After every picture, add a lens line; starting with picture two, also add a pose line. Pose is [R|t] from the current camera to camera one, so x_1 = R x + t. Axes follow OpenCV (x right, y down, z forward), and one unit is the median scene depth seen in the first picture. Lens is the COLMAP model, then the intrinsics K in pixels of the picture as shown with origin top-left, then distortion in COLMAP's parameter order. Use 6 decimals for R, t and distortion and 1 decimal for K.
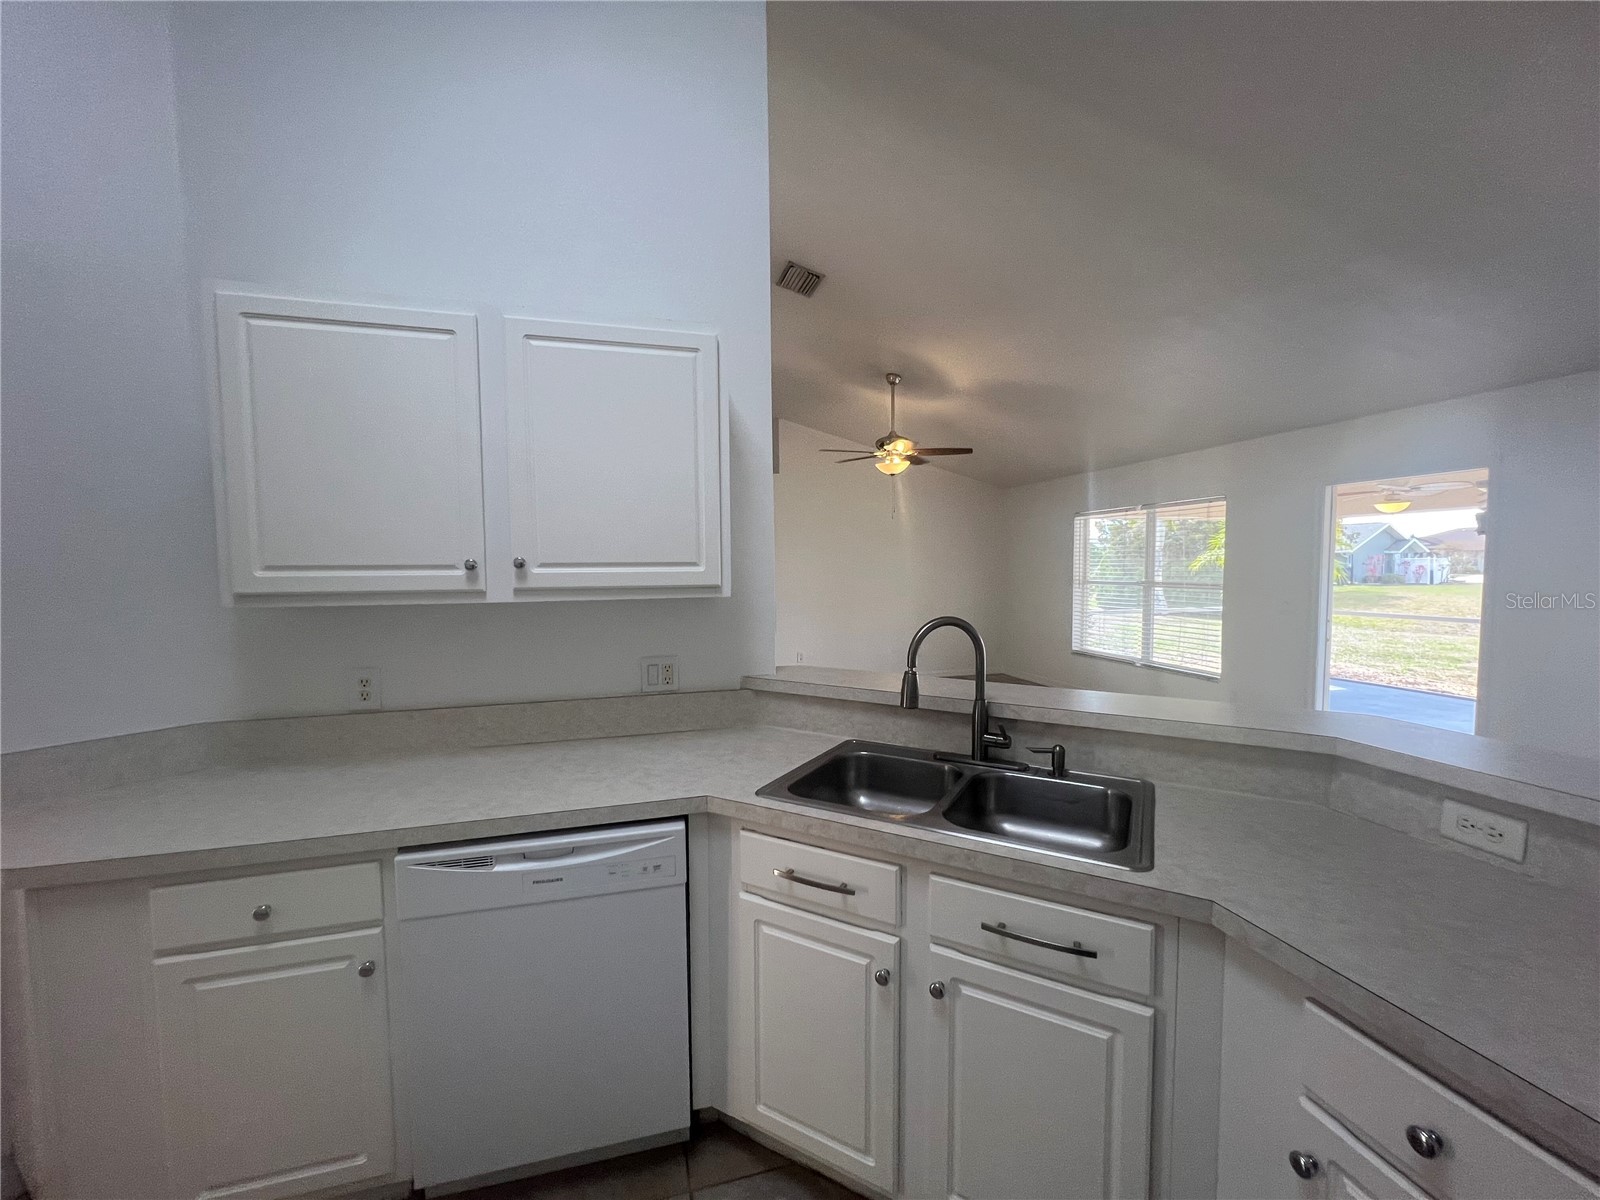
lens RADIAL K [[644.8, 0, 801.1], [0, 644.8, 602.8], [0, 0, 1]] dist [-0.000871, 0.000203]
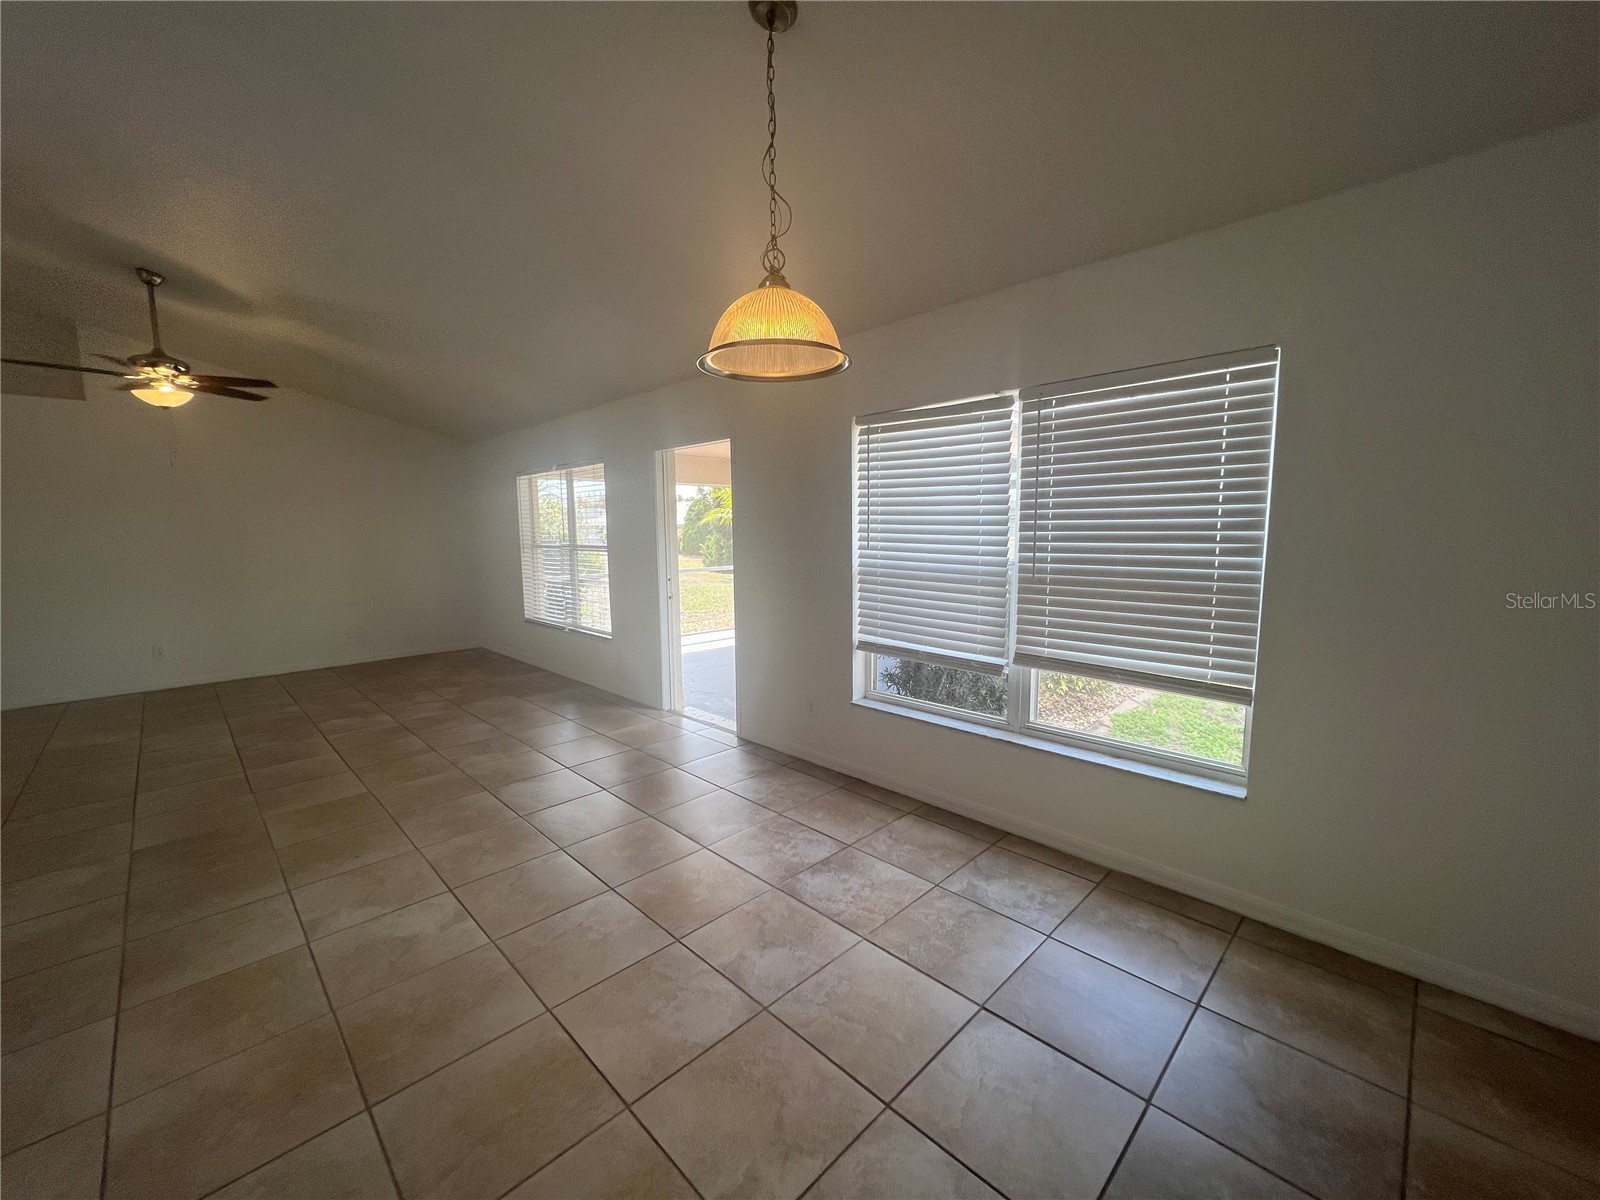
lens RADIAL K [[644.8, 0, 796.7], [0, 644.8, 604.0], [0, 0, 1]] dist [-0.000871, 0.000203]
pose [[0.875853, -0.057500, 0.479141, 0.424239], [0.030984, 0.997528, 0.063072, 0.006501], [-0.481583, -0.040396, 0.875469, -0.030539]]
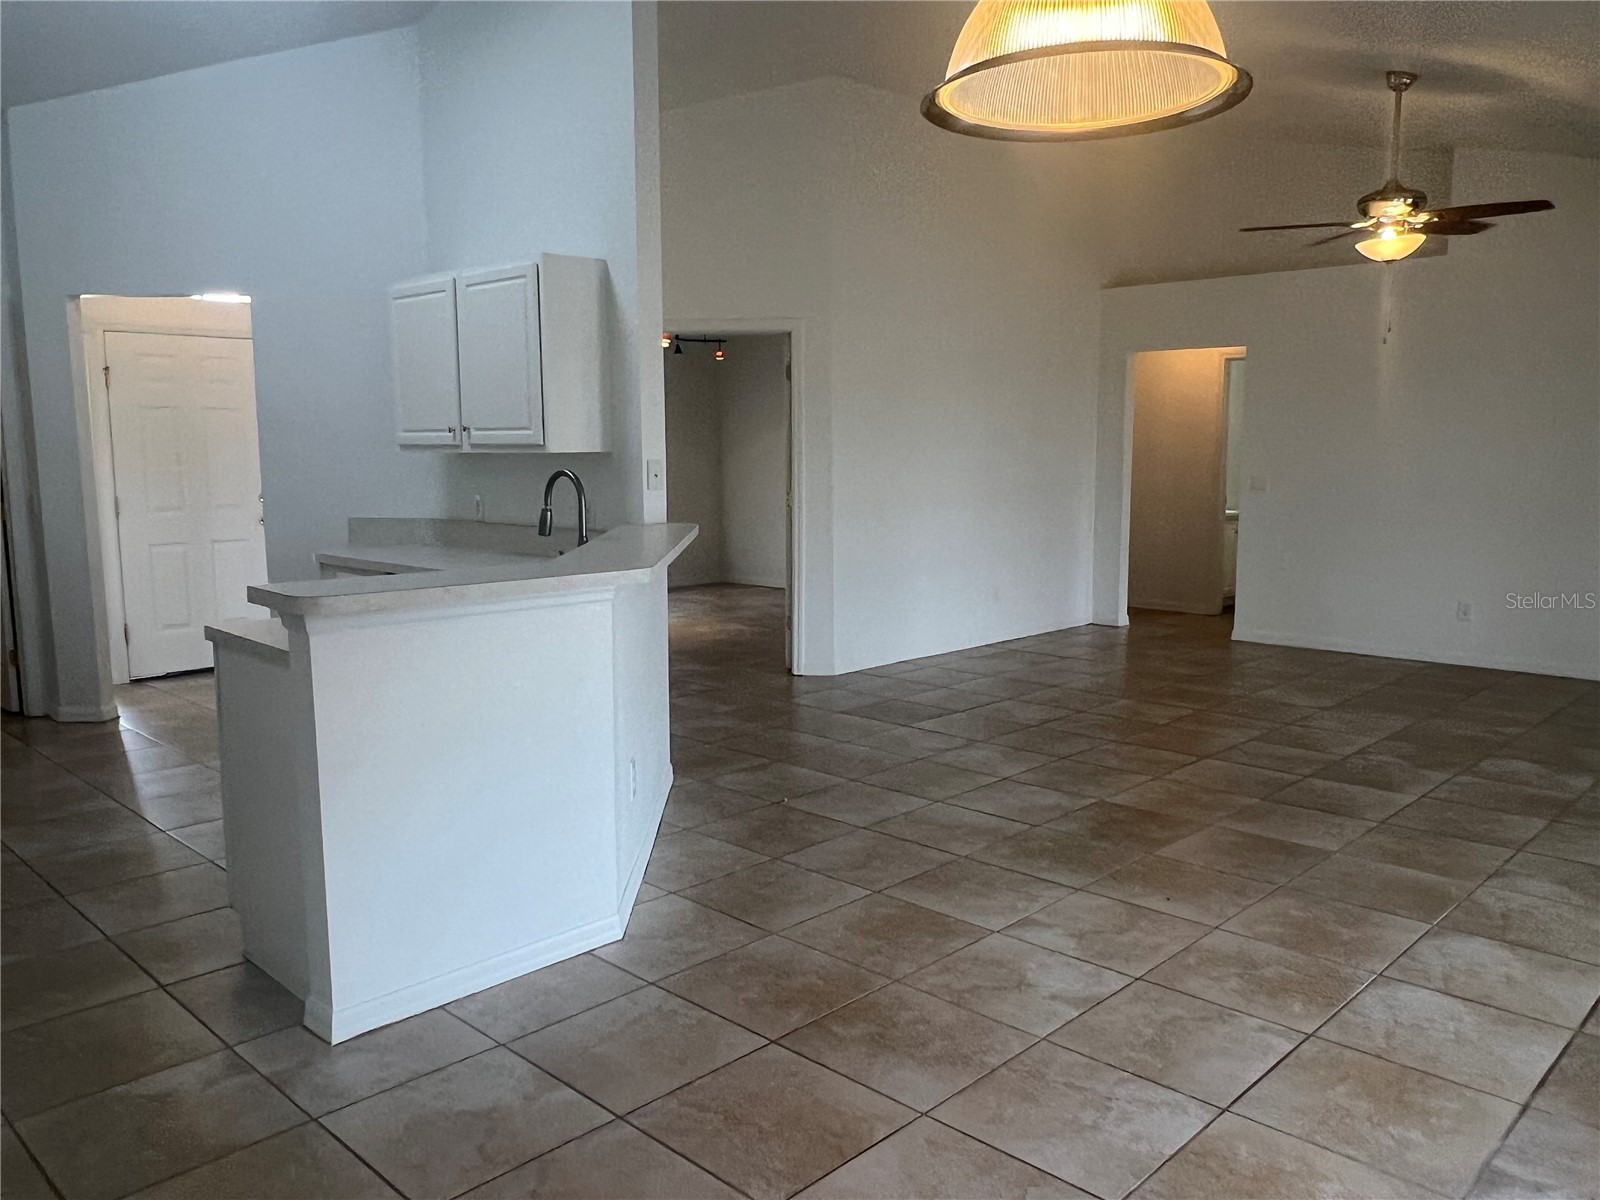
lens RADIAL K [[1225.3, 0, 800.6], [0, 1225.3, 599.0], [0, 0, 1]] dist [0.005530, 0.005311]
pose [[0.503214, 0.118235, -0.856035, 0.825444], [-0.051789, 0.992941, 0.106701, -0.002504], [0.862609, -0.009361, 0.505785, 0.051921]]
